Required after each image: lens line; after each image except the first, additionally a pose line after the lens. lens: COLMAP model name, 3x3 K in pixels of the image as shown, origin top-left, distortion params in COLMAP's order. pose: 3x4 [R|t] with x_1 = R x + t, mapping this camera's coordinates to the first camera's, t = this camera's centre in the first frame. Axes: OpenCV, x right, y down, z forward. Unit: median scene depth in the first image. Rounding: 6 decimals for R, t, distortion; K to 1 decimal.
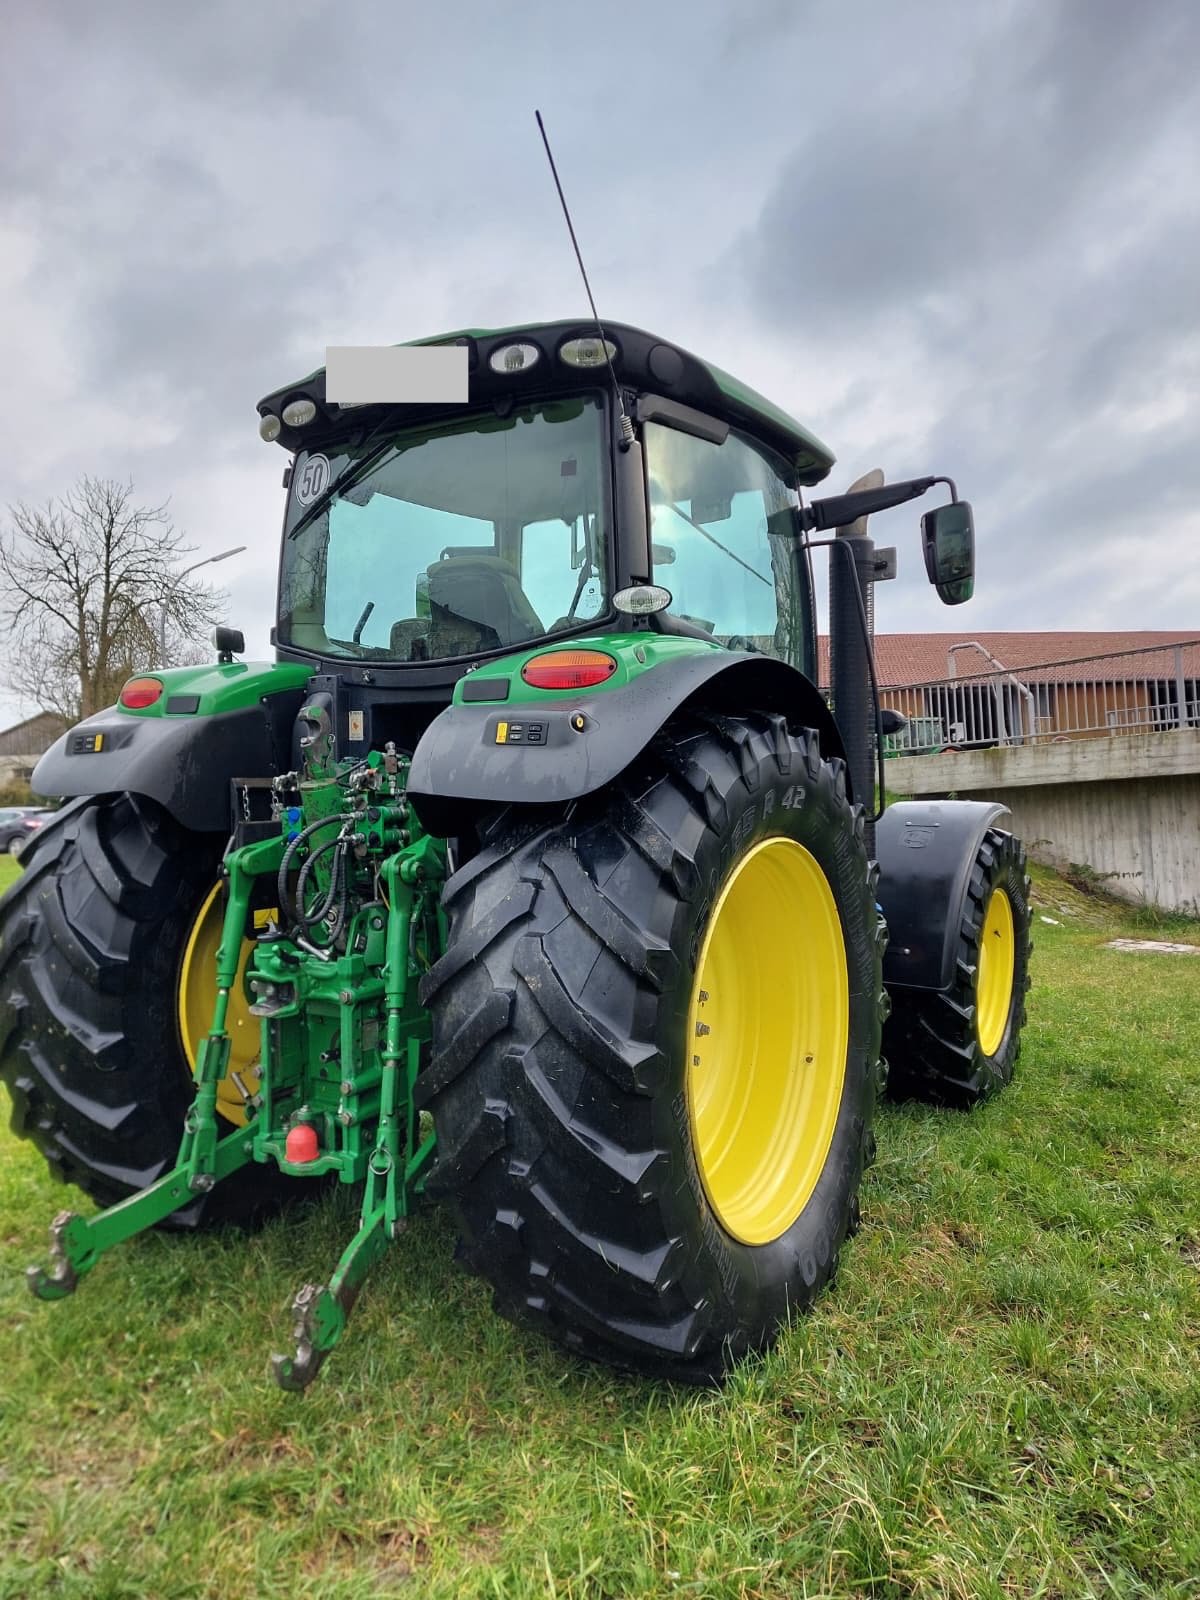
lens RADIAL K [[1194.7, 0, 602.1], [0, 1194.7, 807.9], [0, 0, 1]] dist [0.071165, -0.000200]
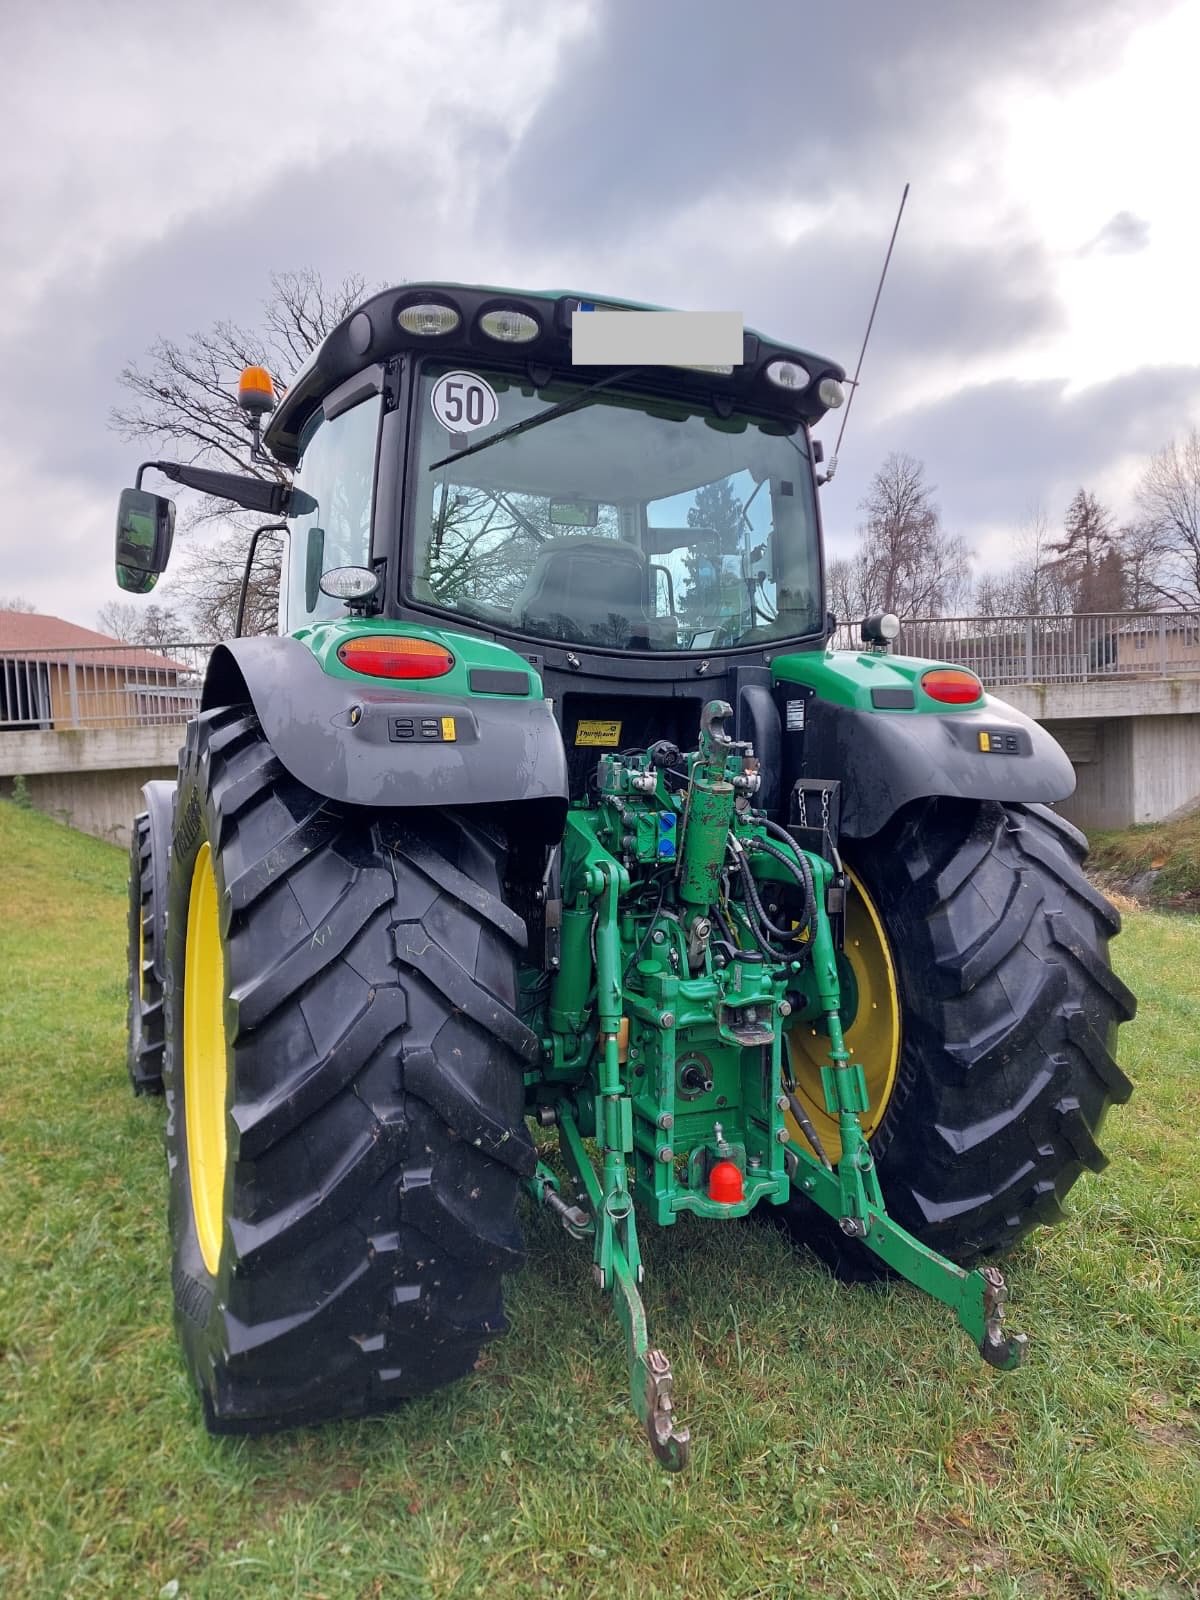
lens RADIAL K [[1142.1, 0, 601.8], [0, 1142.1, 807.4], [0, 0, 1]] dist [0.047825, -0.037449]
pose [[0.517273, -0.024203, 0.855478, -0.953030], [0.007247, 0.999688, 0.023901, -0.023459], [-0.855790, -0.006163, 0.517287, 0.586287]]
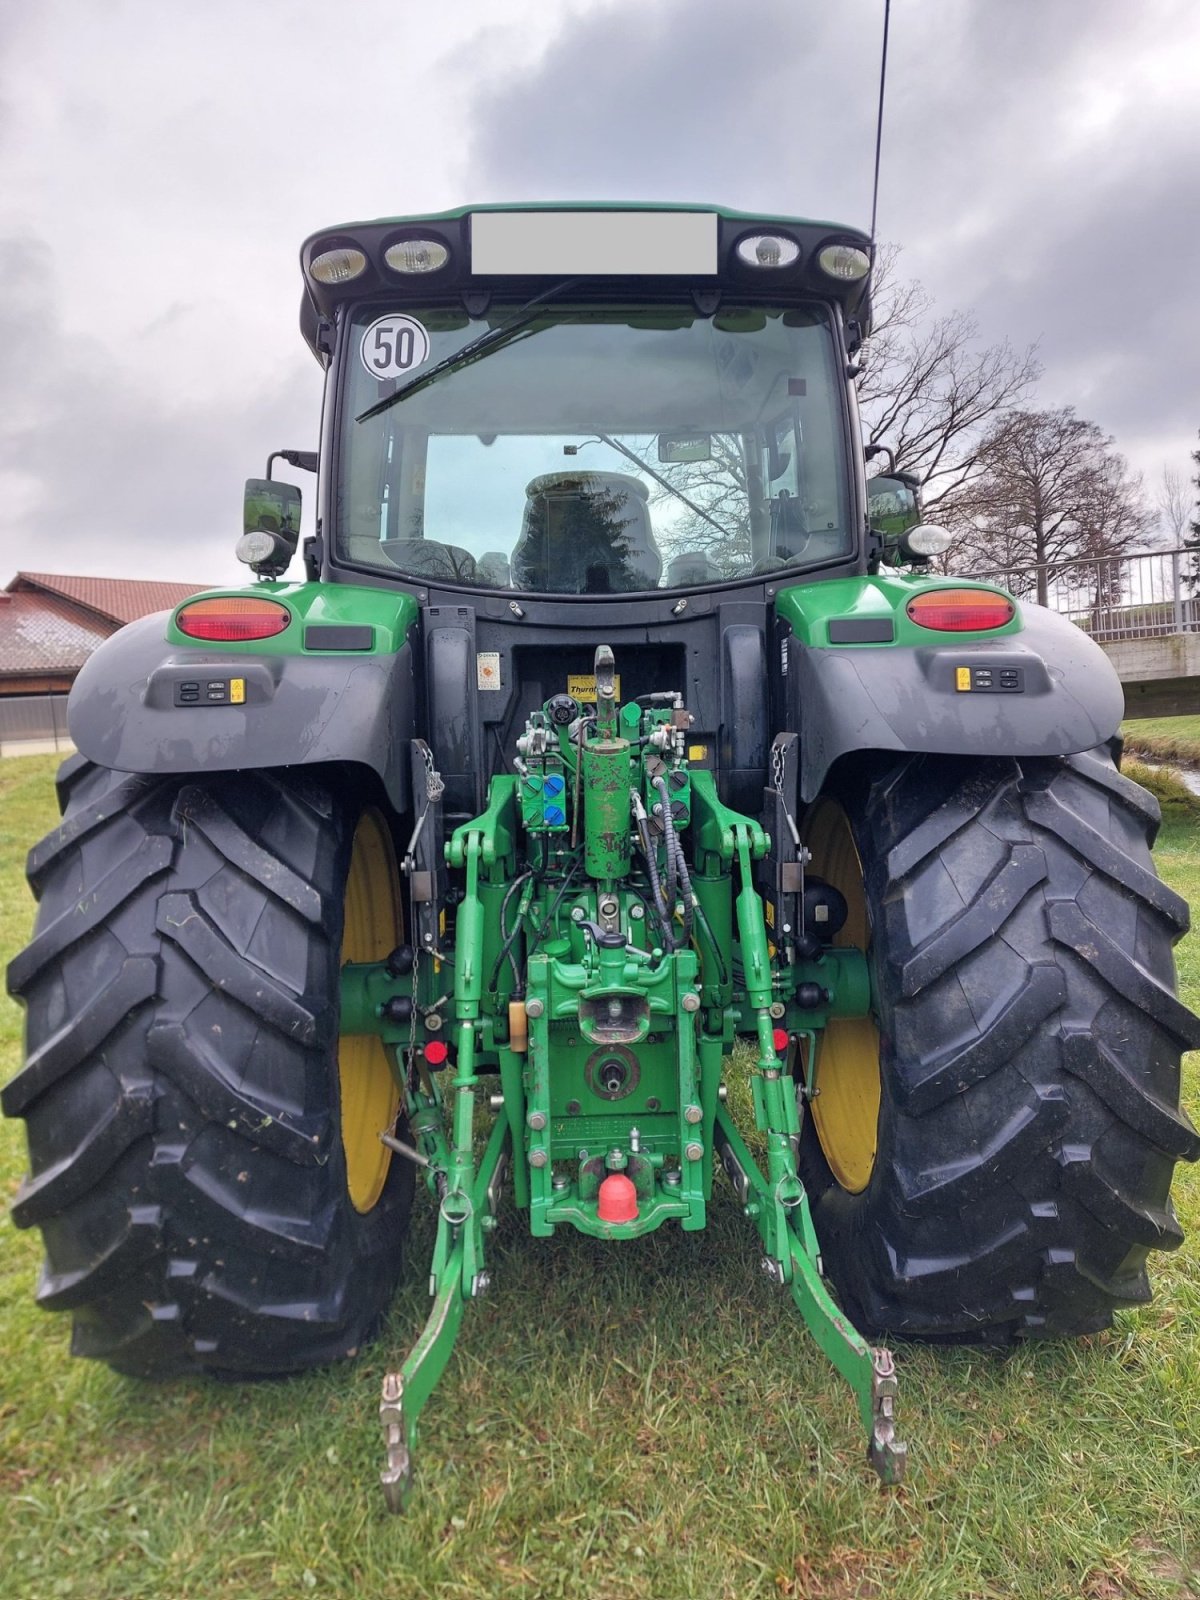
lens RADIAL K [[1142.1, 0, 609.1], [0, 1142.1, 795.6], [0, 0, 1]] dist [0.047825, -0.037449]
pose [[0.813733, -0.046298, 0.579392, -0.628079], [0.030895, 0.998859, 0.036426, -0.012436], [-0.580418, -0.011741, 0.814234, 0.361766]]
